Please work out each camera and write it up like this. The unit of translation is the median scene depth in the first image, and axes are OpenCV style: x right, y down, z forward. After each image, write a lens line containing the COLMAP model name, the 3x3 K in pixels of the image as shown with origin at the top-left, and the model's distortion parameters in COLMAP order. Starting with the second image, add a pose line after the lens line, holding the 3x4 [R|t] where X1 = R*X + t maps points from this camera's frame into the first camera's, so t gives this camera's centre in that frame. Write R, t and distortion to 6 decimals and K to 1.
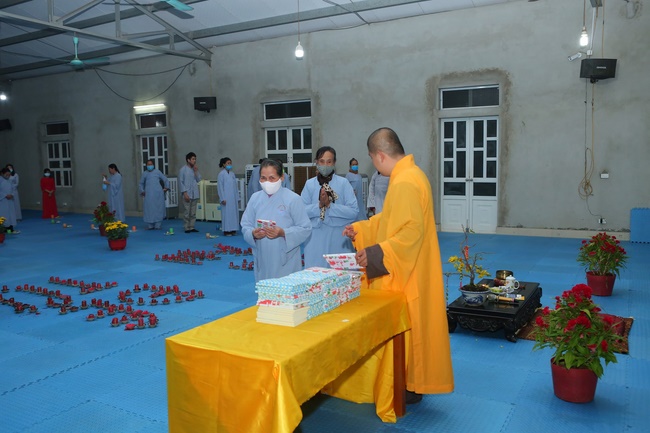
lens RADIAL K [[562.1, 0, 304.7], [0, 562.1, 205.7], [0, 0, 1]] dist [-0.076356, 0.101965]
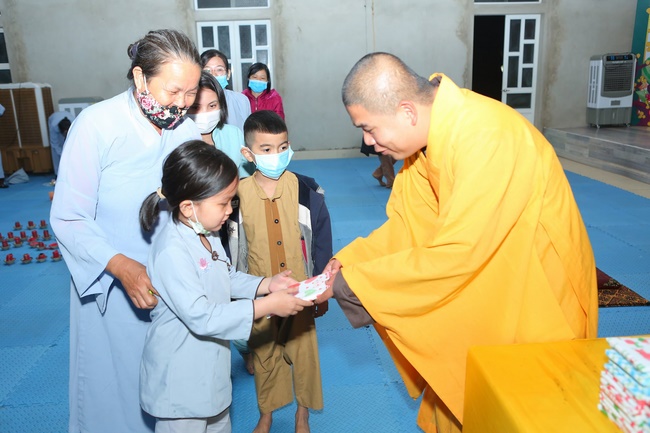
lens RADIAL K [[562.1, 0, 323.7], [0, 562.1, 215.1], [0, 0, 1]] dist [-0.076356, 0.101965]
pose [[0.818866, -0.151067, 0.553748, -0.091228], [0.063105, 0.982590, 0.174741, -0.013169], [-0.570505, -0.108145, 0.814143, 0.229611]]
